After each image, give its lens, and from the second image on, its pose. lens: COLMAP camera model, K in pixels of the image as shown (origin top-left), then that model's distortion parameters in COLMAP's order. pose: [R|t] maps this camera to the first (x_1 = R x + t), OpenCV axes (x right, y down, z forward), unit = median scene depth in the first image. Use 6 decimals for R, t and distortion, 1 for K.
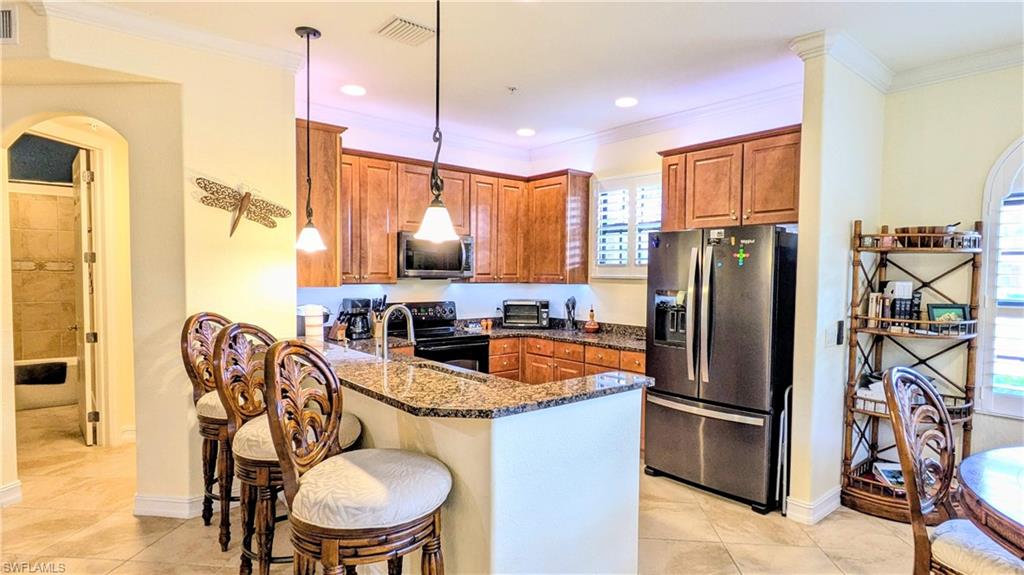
lens RADIAL K [[543.7, 0, 512.0], [0, 543.7, 287.5], [0, 0, 1]] dist [0.001209, 0.000553]
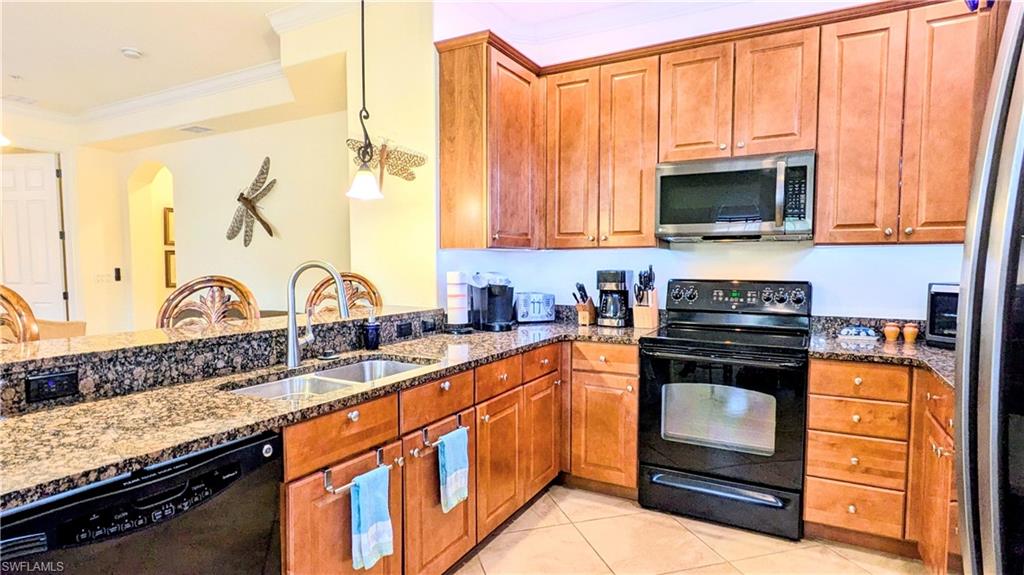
lens RADIAL K [[543.7, 0, 512.0], [0, 543.7, 287.5], [0, 0, 1]] dist [0.001209, 0.000553]
pose [[0.362325, 0.038551, -0.931254, 0.306911], [-0.020529, 0.999232, 0.033378, 0.021258], [0.931826, 0.007024, 0.362838, 0.578357]]
